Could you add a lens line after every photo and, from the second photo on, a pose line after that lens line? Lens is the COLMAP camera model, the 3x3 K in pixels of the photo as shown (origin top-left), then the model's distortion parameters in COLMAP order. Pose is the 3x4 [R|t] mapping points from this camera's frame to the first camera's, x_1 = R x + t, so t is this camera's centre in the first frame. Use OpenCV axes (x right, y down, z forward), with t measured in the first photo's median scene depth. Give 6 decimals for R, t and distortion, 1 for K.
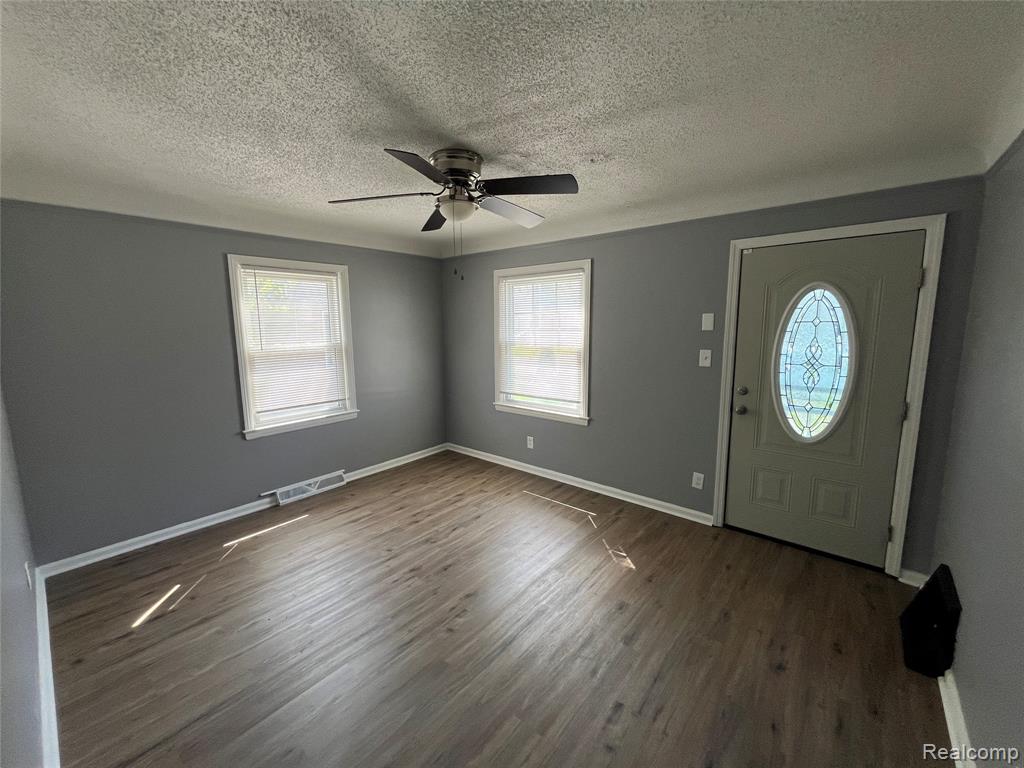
lens RADIAL K [[411.9, 0, 512.7], [0, 411.9, 380.3], [0, 0, 1]] dist [-0.000476, 0.000224]
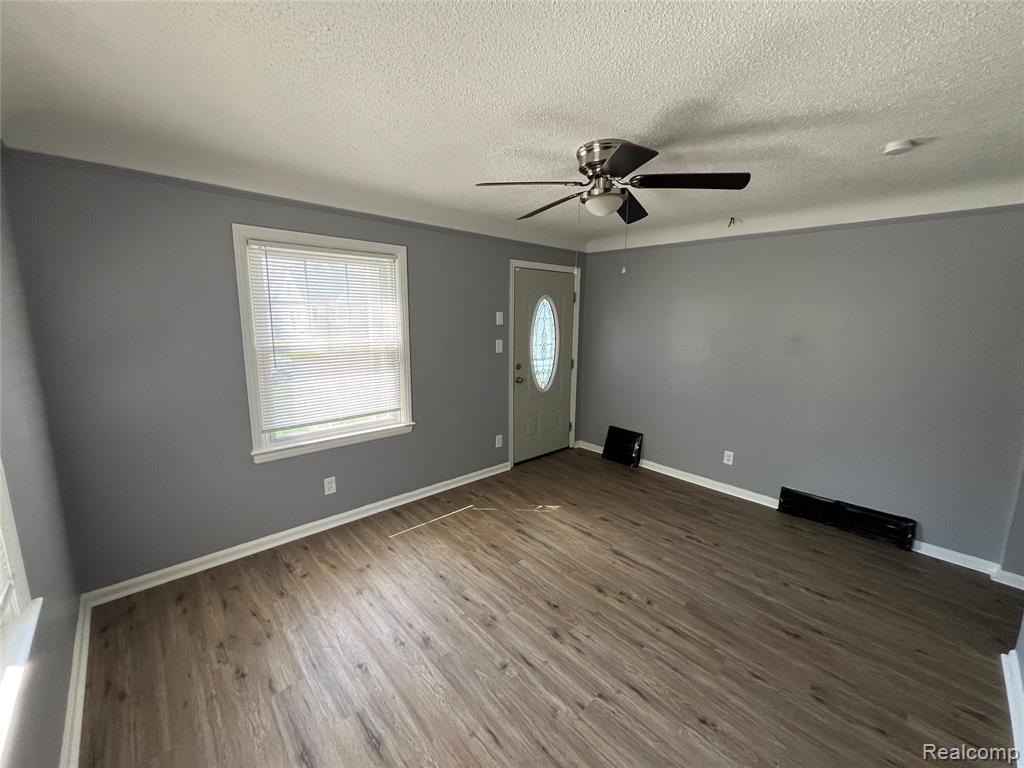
lens RADIAL K [[411.9, 0, 512.7], [0, 411.9, 380.3], [0, 0, 1]] dist [-0.000476, 0.000224]
pose [[0.120269, -0.147217, 0.981765, -0.821643], [0.126102, 0.983198, 0.131984, -0.114549], [-0.984700, 0.107929, 0.136812, 0.793889]]
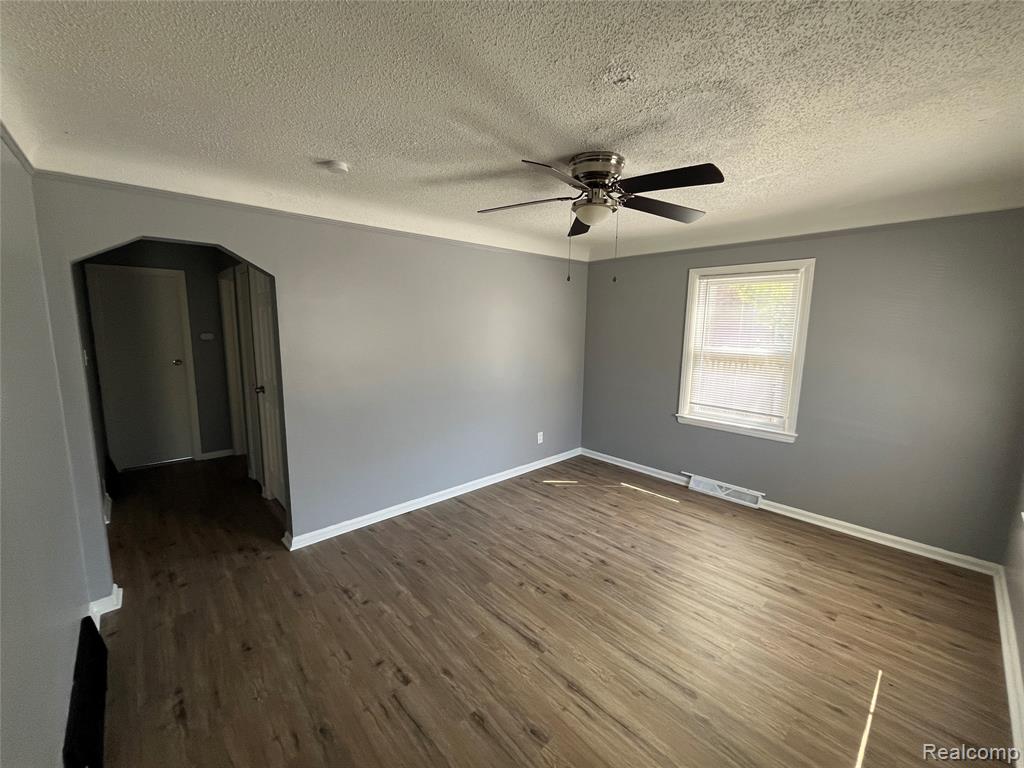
lens RADIAL K [[411.9, 0, 512.7], [0, 411.9, 380.3], [0, 0, 1]] dist [-0.000476, 0.000224]
pose [[-0.125802, 0.144440, -0.981484, 0.648035], [-0.151654, 0.974916, 0.162911, -0.109124], [0.980395, 0.169340, -0.100742, 0.691124]]
